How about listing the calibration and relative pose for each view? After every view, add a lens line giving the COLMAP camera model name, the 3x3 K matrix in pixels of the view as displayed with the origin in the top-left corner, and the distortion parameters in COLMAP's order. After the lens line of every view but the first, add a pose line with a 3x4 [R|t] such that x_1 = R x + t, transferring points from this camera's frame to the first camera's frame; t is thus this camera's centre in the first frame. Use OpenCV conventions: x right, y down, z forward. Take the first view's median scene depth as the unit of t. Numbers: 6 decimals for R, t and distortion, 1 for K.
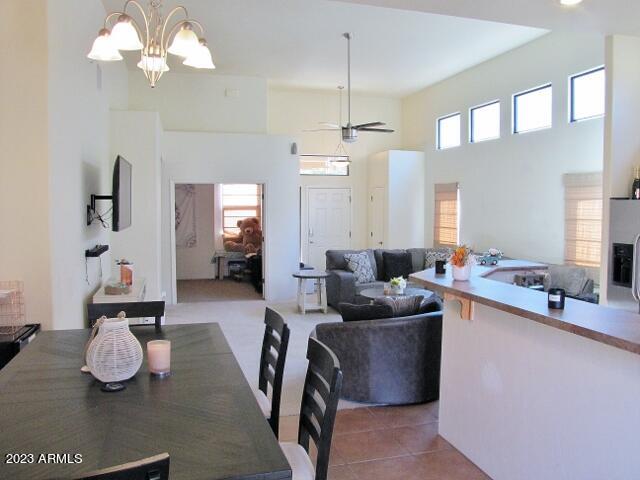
lens RADIAL K [[534.7, 0, 321.0], [0, 534.7, 240.5], [0, 0, 1]] dist [-0.090285, -0.001209]
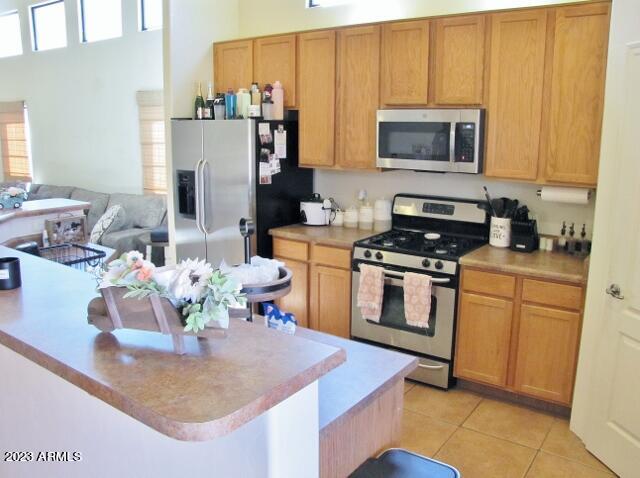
lens RADIAL K [[534.7, 0, 320.3], [0, 534.7, 237.9], [0, 0, 1]] dist [-0.090285, -0.001209]
pose [[0.785045, -0.118848, 0.607931, 0.148178], [0.032525, 0.987977, 0.151144, -0.007296], [-0.618585, -0.098882, 0.779471, 0.103985]]
